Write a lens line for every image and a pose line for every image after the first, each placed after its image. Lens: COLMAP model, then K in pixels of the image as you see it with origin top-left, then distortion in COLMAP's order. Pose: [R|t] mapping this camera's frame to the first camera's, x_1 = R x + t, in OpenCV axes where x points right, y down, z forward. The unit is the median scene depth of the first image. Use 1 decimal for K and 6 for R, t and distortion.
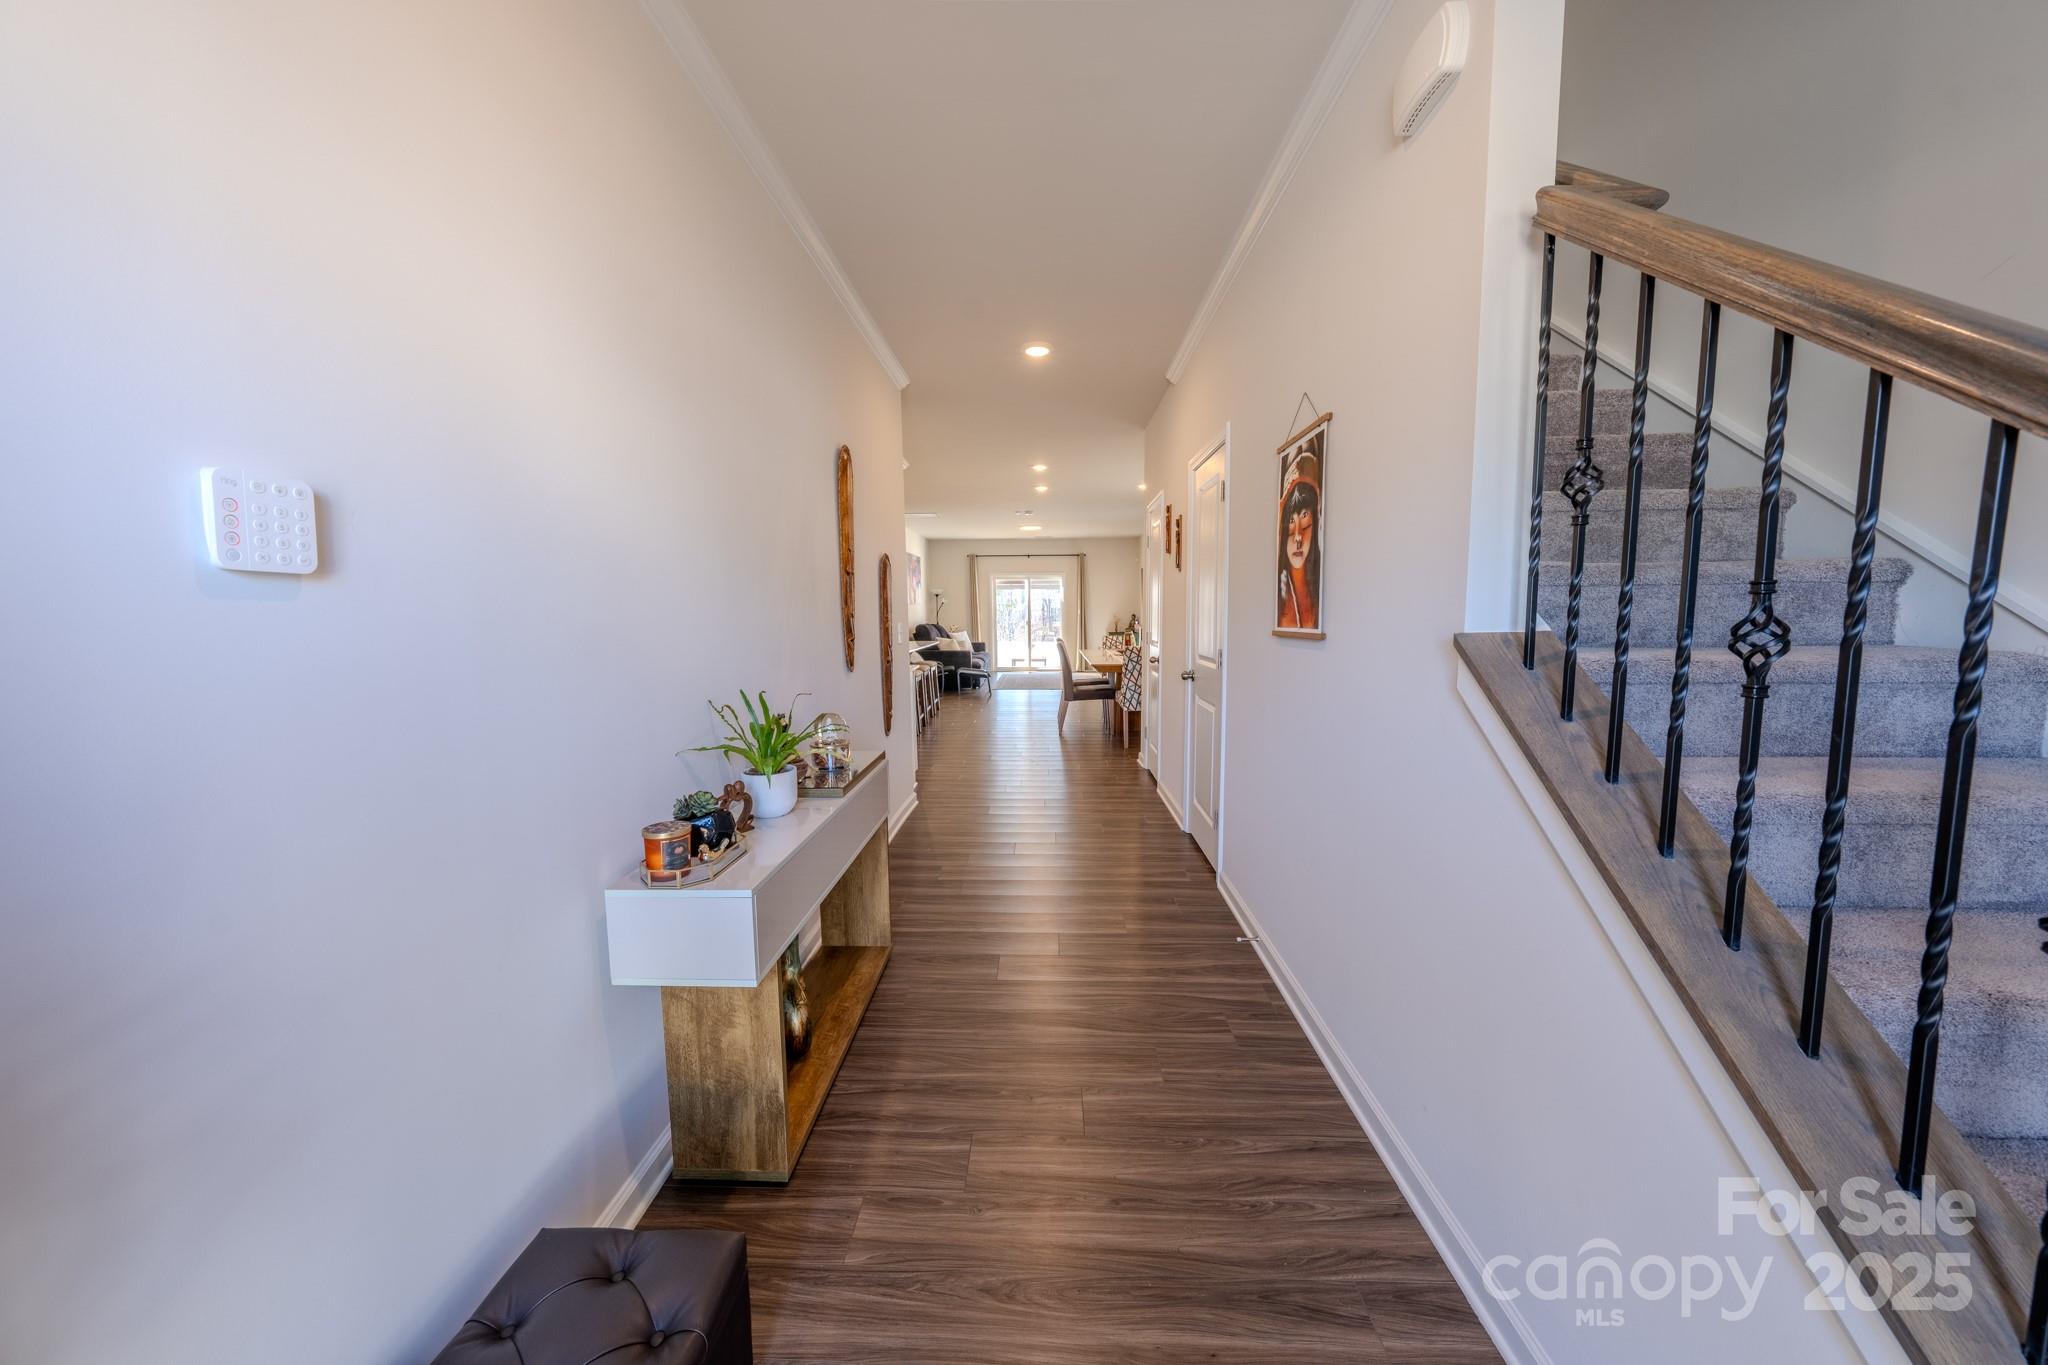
lens RADIAL K [[697.5, 0, 1017.5], [0, 697.5, 677.7], [0, 0, 1]] dist [-0.000767, -0.000014]
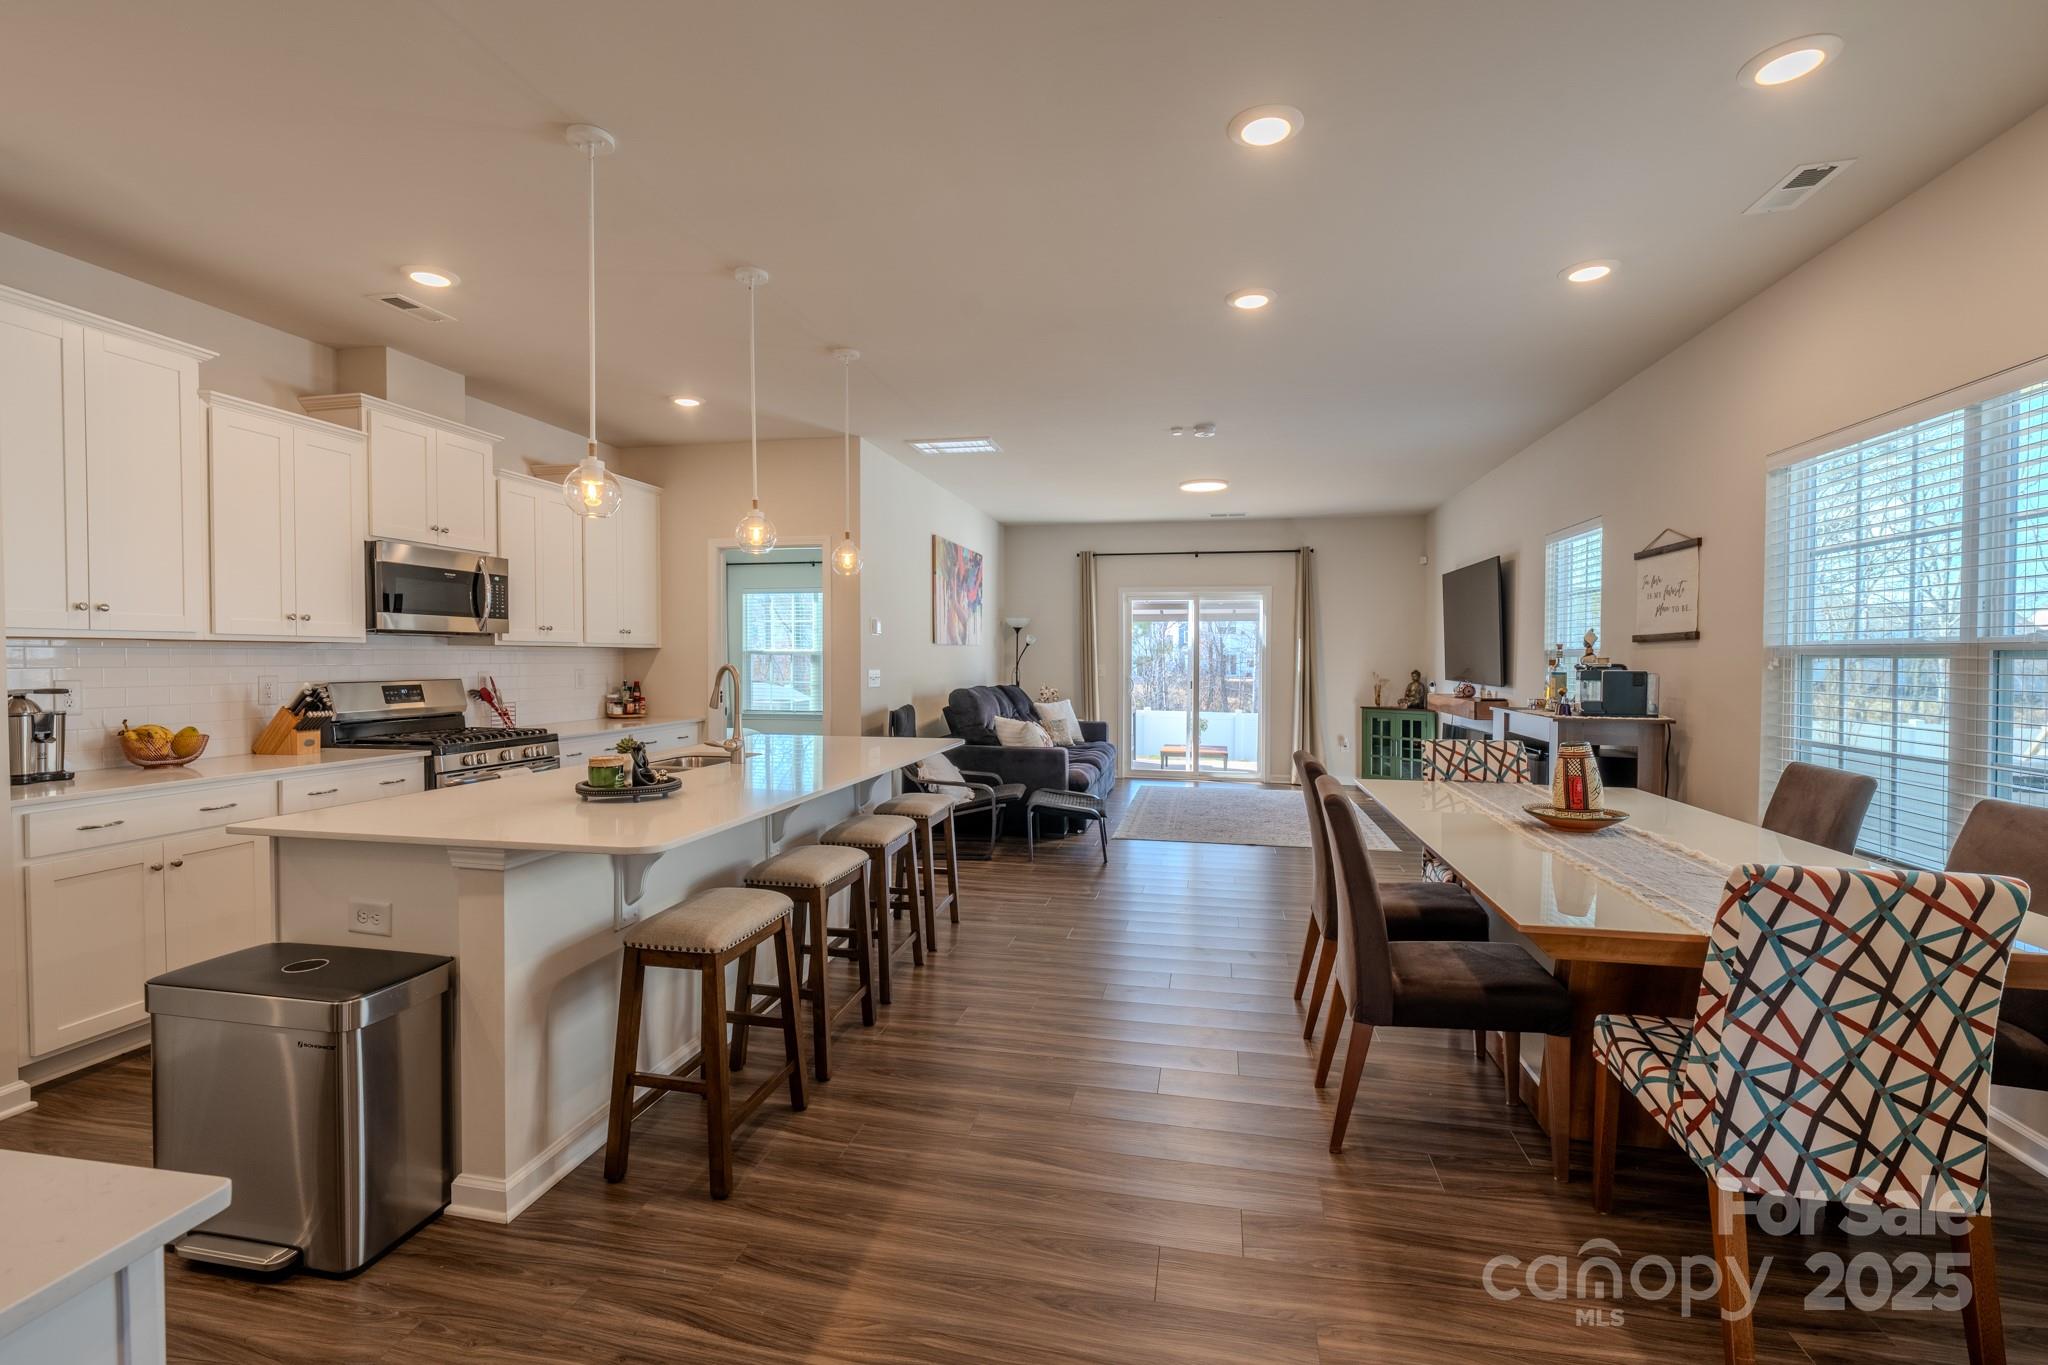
lens RADIAL K [[914.3, 0, 1017.6], [0, 914.3, 675.6], [0, 0, 1]] dist [0.000957, 0.000099]
pose [[0.985642, 0.014594, -0.168218, 0.000094], [-0.027291, 0.996928, -0.073416, -0.034217], [0.166630, 0.076953, 0.983012, 0.337584]]
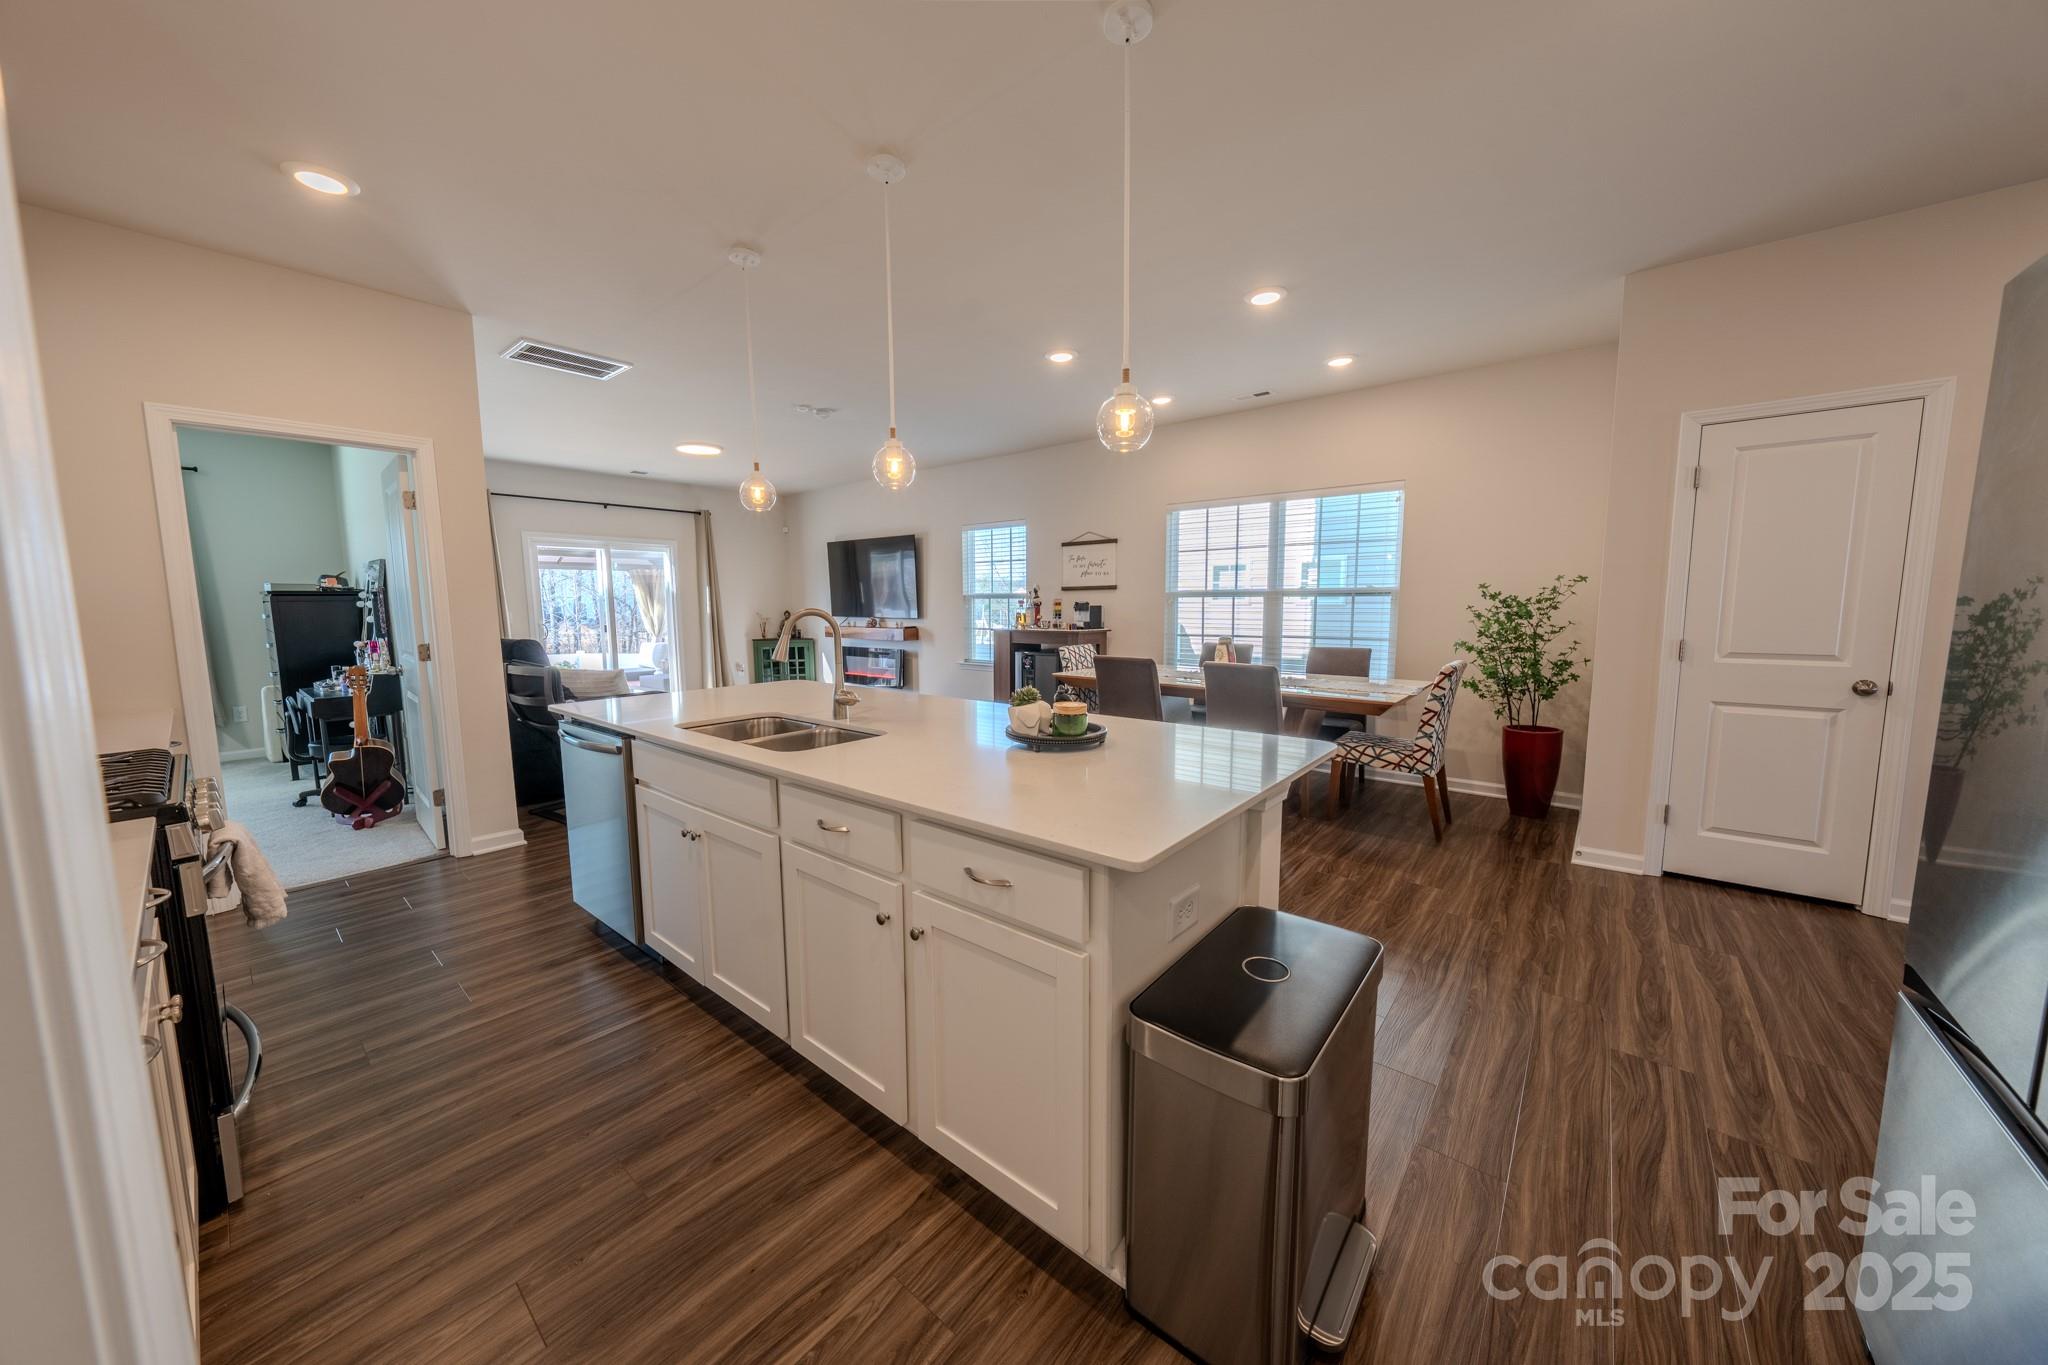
lens RADIAL K [[688.9, 0, 1018.0], [0, 688.9, 673.5], [0, 0, 1]] dist [-0.001512, -0.000089]
pose [[0.612419, -0.079987, 0.786476, -0.227367], [0.079074, 0.996077, 0.039729, -0.041330], [-0.786569, 0.037859, 0.616341, 0.435585]]
